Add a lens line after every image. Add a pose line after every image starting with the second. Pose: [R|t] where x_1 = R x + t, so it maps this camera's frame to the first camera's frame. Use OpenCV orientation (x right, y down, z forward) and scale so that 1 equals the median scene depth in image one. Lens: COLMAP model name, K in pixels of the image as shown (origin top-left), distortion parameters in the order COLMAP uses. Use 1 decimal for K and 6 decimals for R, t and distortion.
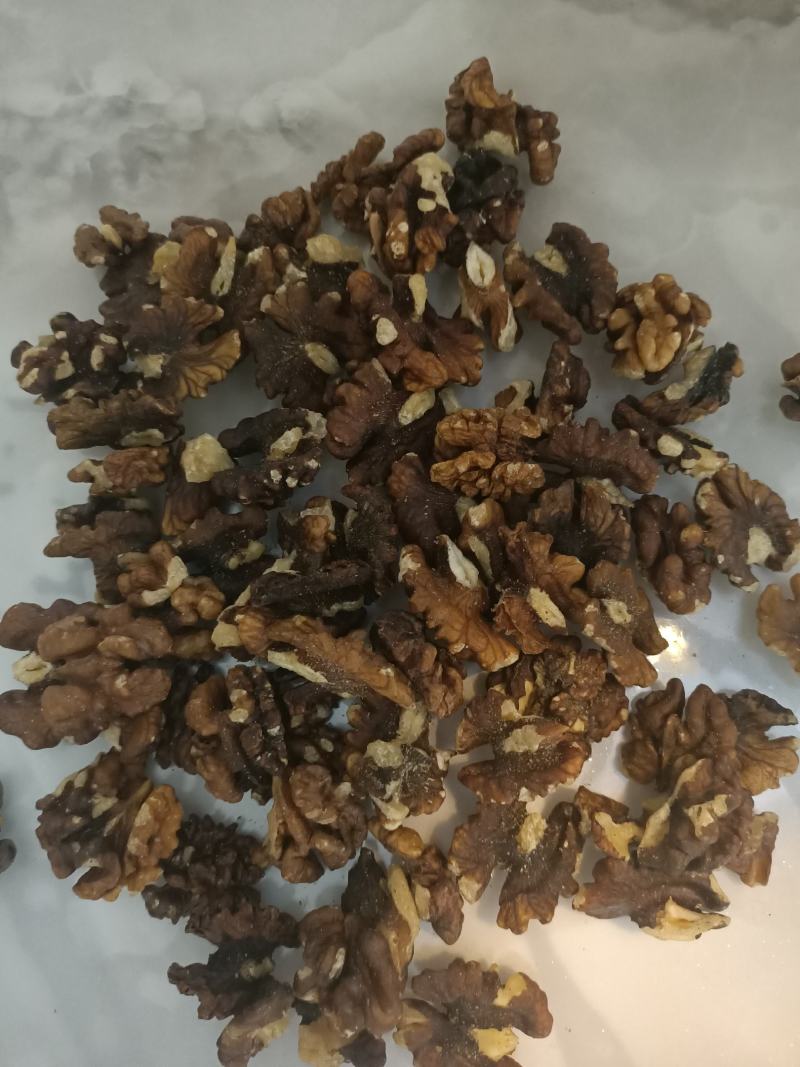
lens RADIAL K [[850.9, 0, 400.0], [0, 850.9, 533.5], [0, 0, 1]] dist [0.039467, -0.130652]
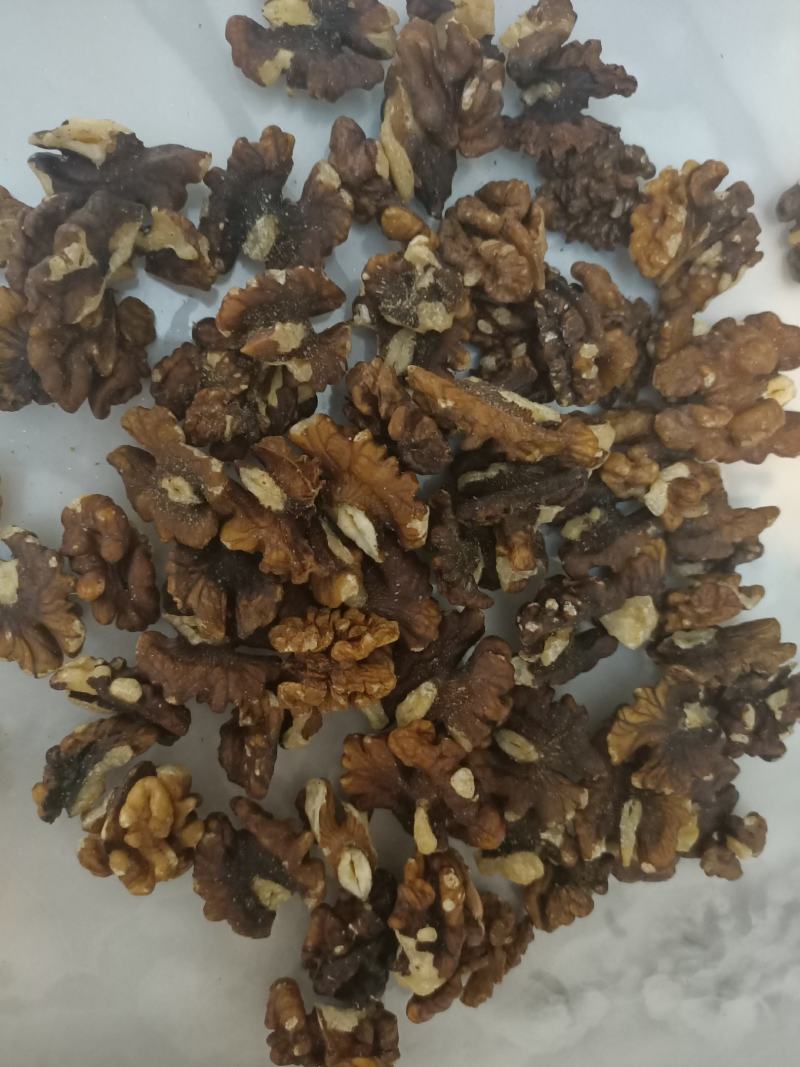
lens RADIAL K [[850.9, 0, 400.0], [0, 850.9, 533.5], [0, 0, 1]] dist [0.039467, -0.130652]
pose [[-0.982536, 0.079604, -0.168182, 0.179680], [-0.090028, -0.994404, 0.055276, -0.019714], [-0.162841, 0.069452, 0.984205, 0.111994]]
